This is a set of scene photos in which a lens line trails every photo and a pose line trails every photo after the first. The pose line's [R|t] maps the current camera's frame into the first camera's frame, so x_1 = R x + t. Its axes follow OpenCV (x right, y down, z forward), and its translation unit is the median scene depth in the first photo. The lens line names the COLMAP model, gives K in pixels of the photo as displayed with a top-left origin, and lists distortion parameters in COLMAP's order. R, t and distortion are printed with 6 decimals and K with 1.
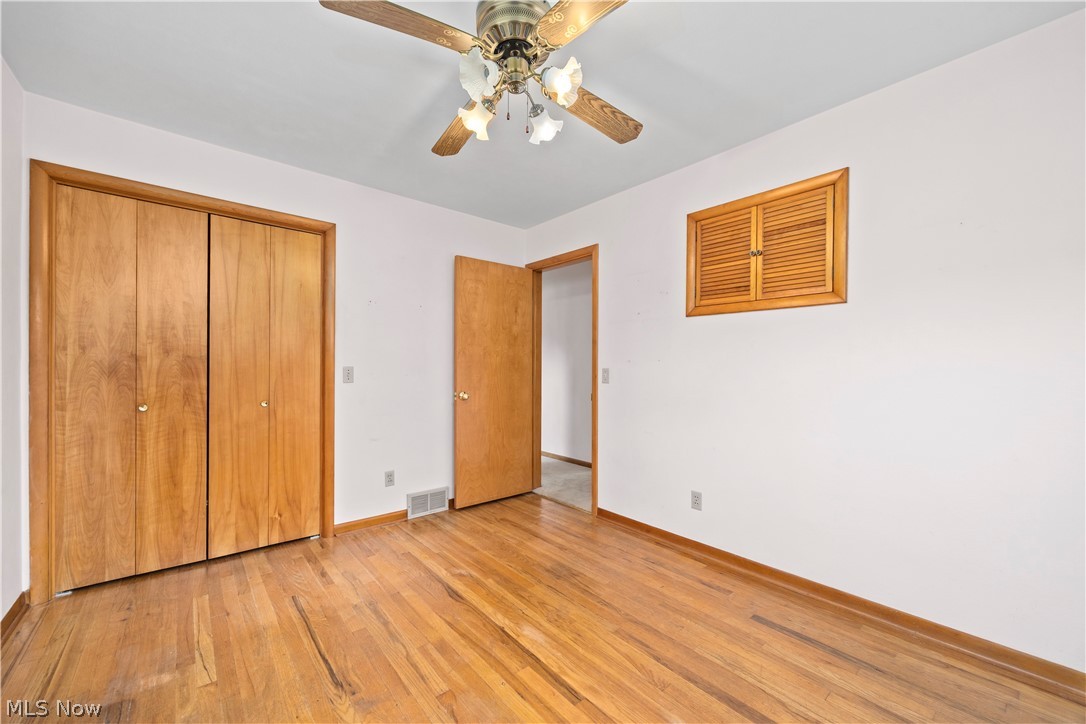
lens RADIAL K [[416.8, 0, 563.3], [0, 416.8, 369.9], [0, 0, 1]] dist [-0.000200, -0.000015]
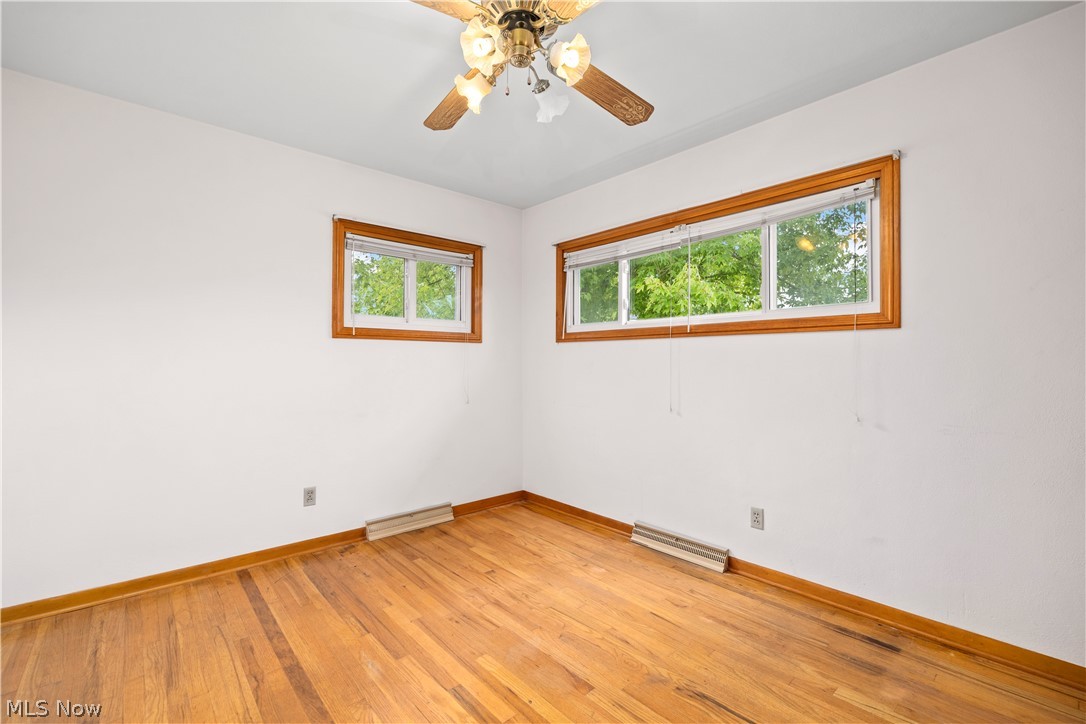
lens RADIAL K [[479.3, 0, 543.0], [0, 479.3, 362.0], [0, 0, 1]] dist [-0.016757, 0.000107]
pose [[-0.999712, -0.007843, 0.022682, -0.129260], [-0.007729, 0.999957, 0.005096, -0.008165], [-0.022721, 0.004919, -0.999730, 1.397658]]
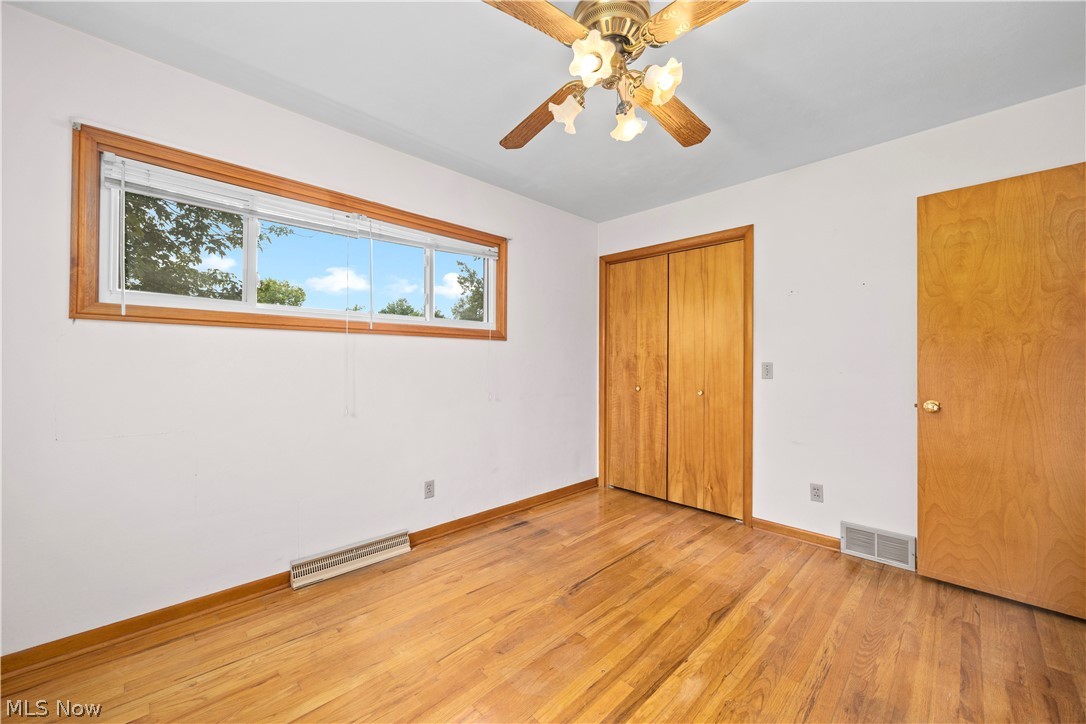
lens RADIAL K [[429.9, 0, 538.9], [0, 429.9, 360.7], [0, 0, 1]] dist [-0.000687, -0.000169]
pose [[0.041990, -0.009031, -0.999077, 0.614610], [-0.009754, 0.999908, -0.009448, 0.004023], [0.999070, 0.010141, 0.041898, 0.537885]]
